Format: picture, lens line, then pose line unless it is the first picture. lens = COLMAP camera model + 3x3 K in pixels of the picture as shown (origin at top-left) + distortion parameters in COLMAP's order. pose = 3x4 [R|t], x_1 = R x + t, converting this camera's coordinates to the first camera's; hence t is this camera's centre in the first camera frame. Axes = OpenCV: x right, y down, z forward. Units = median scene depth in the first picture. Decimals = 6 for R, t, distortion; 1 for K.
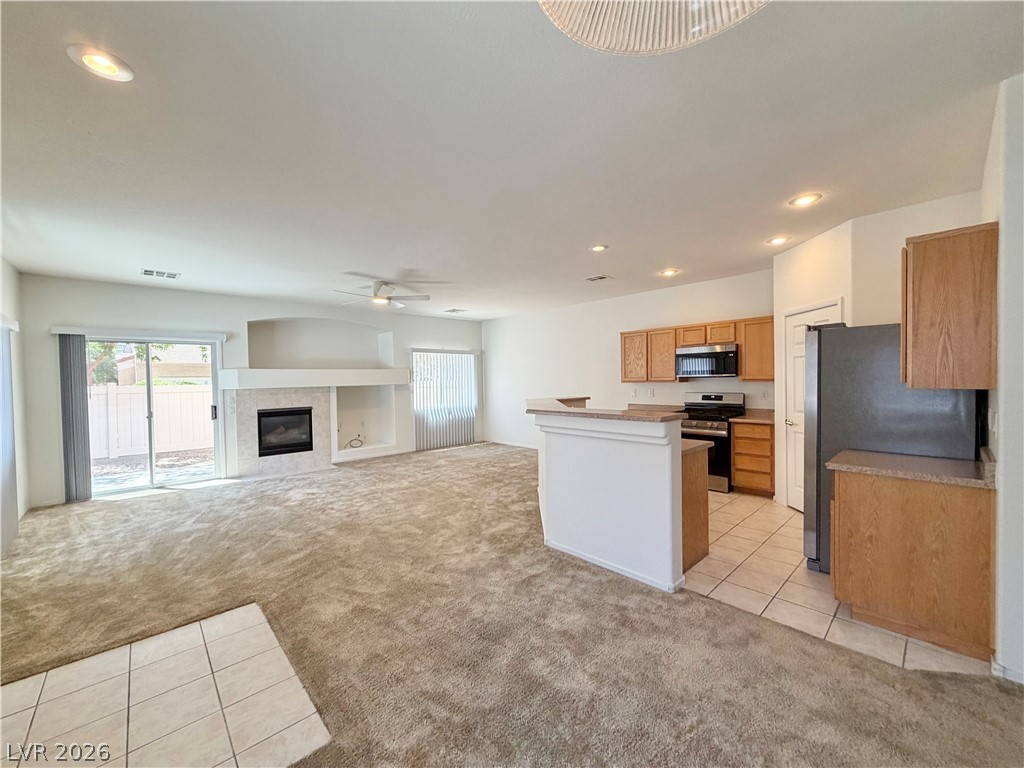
lens RADIAL K [[409.2, 0, 507.9], [0, 409.2, 386.6], [0, 0, 1]] dist [0.001913, -0.000627]
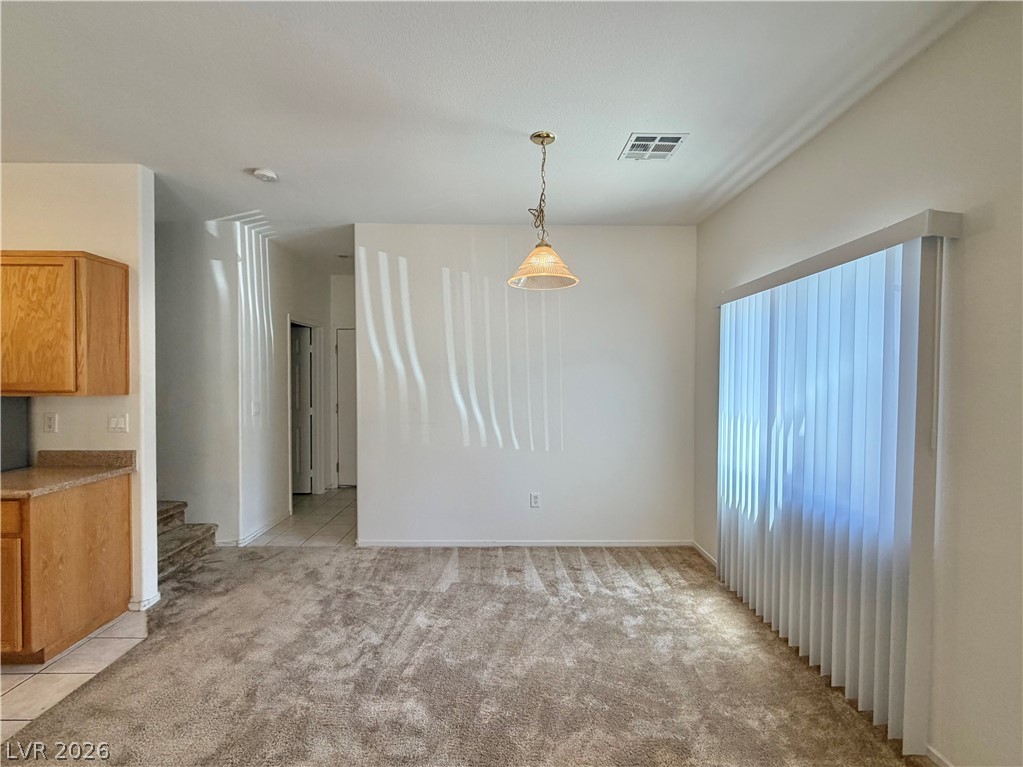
lens RADIAL K [[459.0, 0, 510.6], [0, 459.0, 384.1], [0, 0, 1]] dist [-0.001784, -0.000080]
pose [[-0.742489, 0.003551, 0.669849, -0.235560], [0.022635, 0.999548, 0.019790, -0.009572], [-0.669476, 0.029856, -0.742234, 0.446266]]
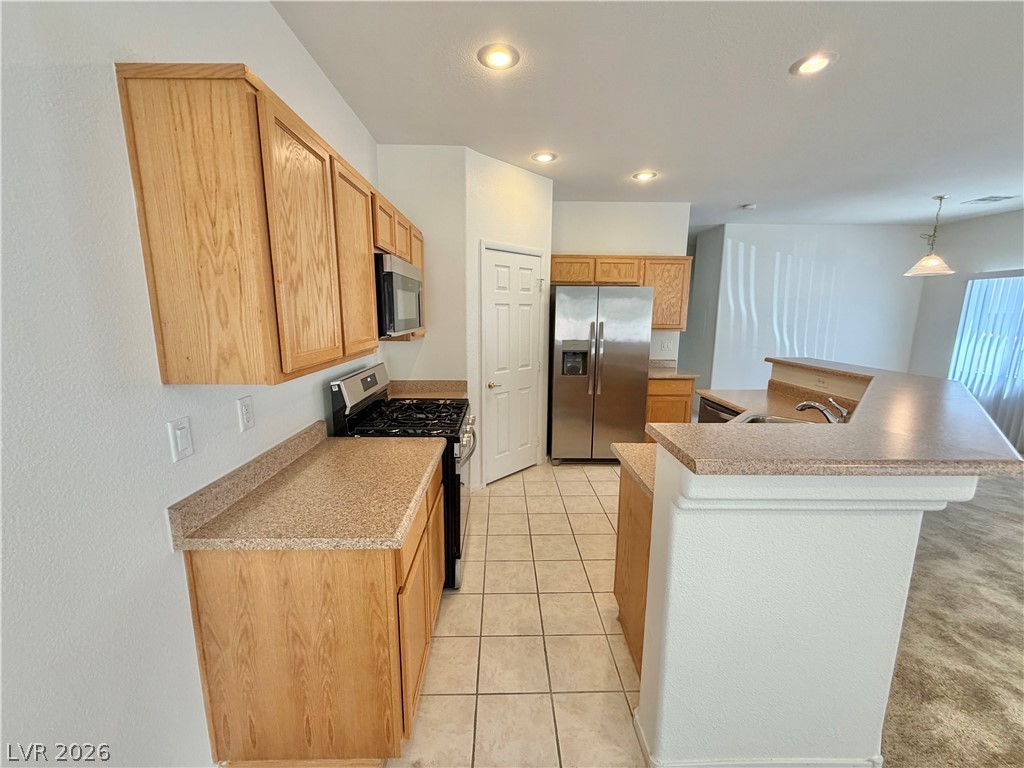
lens RADIAL K [[409.2, 0, 508.6], [0, 409.2, 380.6], [0, 0, 1]] dist [0.001913, -0.000627]
pose [[-0.737288, -0.102864, 0.667701, 0.085176], [0.018428, 0.984910, 0.172081, -0.047104], [-0.675327, 0.139178, -0.724267, 1.229741]]
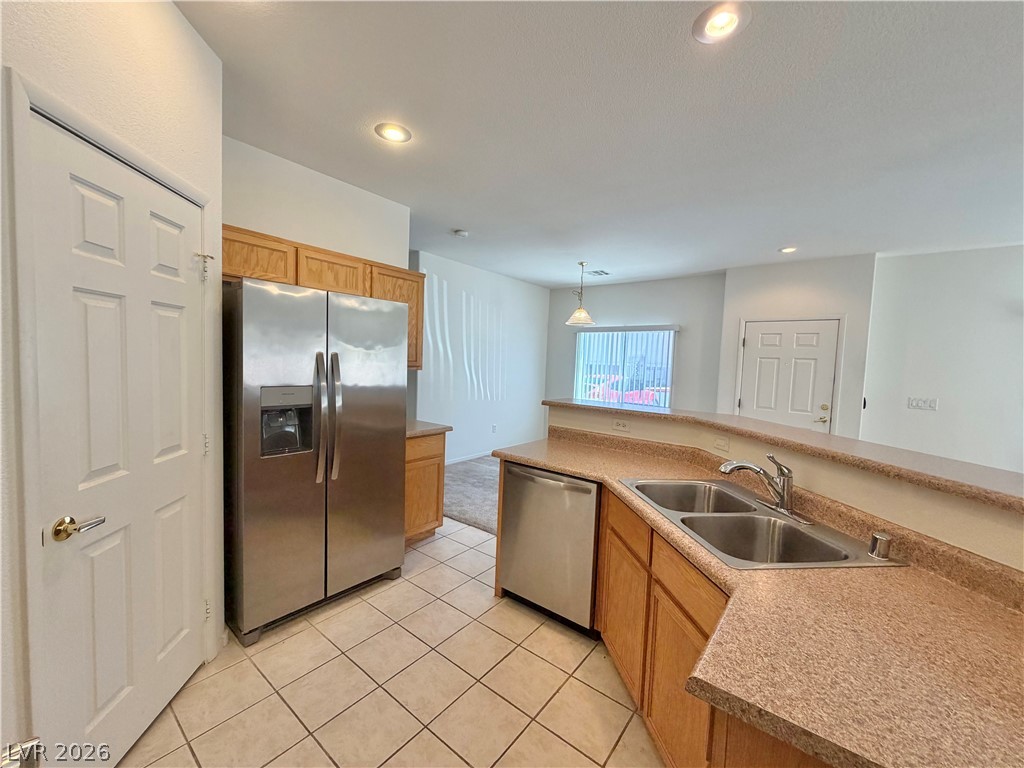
lens RADIAL K [[409.2, 0, 516.8], [0, 409.2, 386.2], [0, 0, 1]] dist [0.001913, -0.000627]
pose [[-0.986456, -0.015715, -0.163271, 0.336951], [-0.029474, 0.996180, 0.082197, -0.028172], [0.161356, 0.085896, -0.983151, 1.026578]]
